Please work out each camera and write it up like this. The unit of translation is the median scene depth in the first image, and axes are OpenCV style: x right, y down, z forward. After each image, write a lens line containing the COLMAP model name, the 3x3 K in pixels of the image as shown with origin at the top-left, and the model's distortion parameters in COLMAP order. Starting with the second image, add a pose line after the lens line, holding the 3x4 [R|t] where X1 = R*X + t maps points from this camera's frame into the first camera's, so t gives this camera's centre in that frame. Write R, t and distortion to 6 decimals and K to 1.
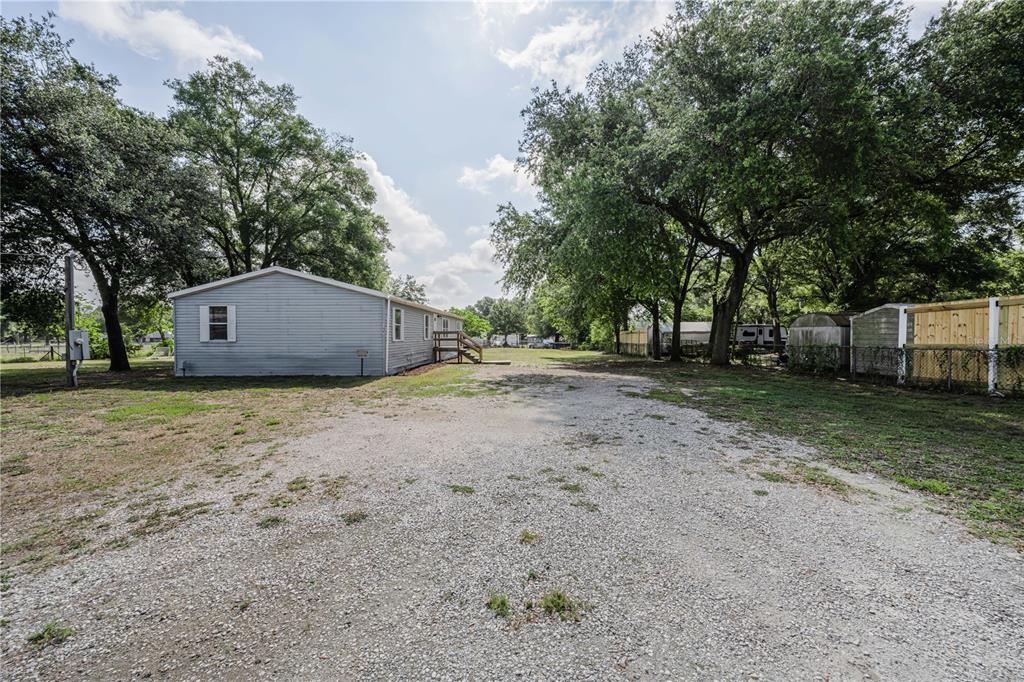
lens RADIAL K [[407.9, 0, 510.5], [0, 407.9, 346.2], [0, 0, 1]] dist [0.001547, -0.000325]
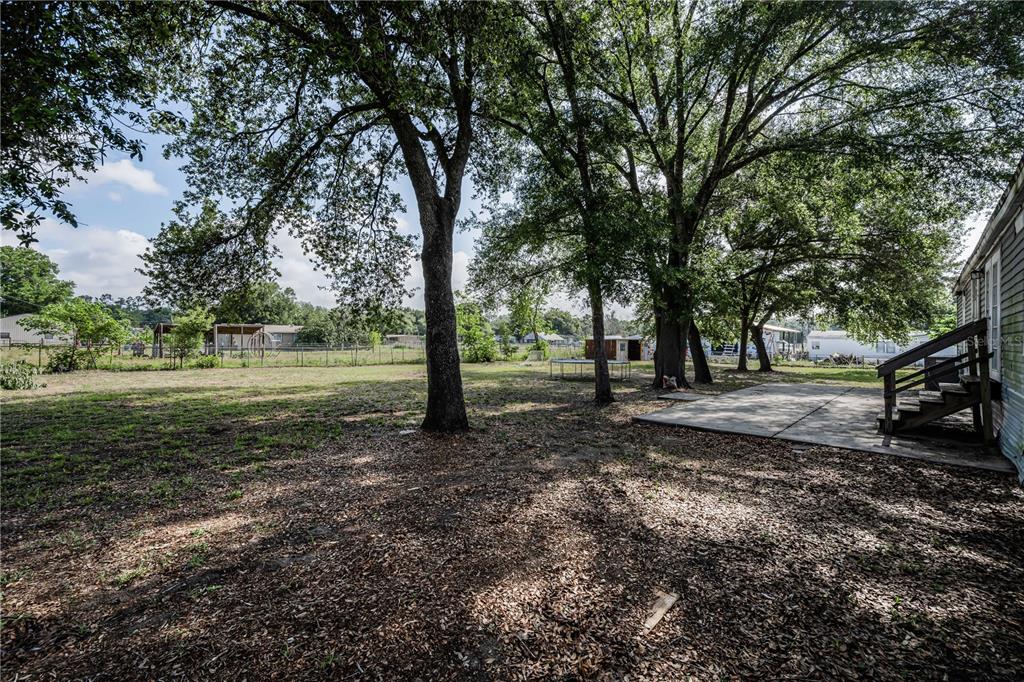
lens RADIAL K [[407.9, 0, 510.5], [0, 407.9, 346.2], [0, 0, 1]] dist [0.001547, -0.000325]
pose [[0.718288, 0.002922, -0.695740, -0.377231], [-0.011646, 0.999902, -0.007824, 0.004276], [0.695648, 0.013722, 0.718251, 0.439348]]
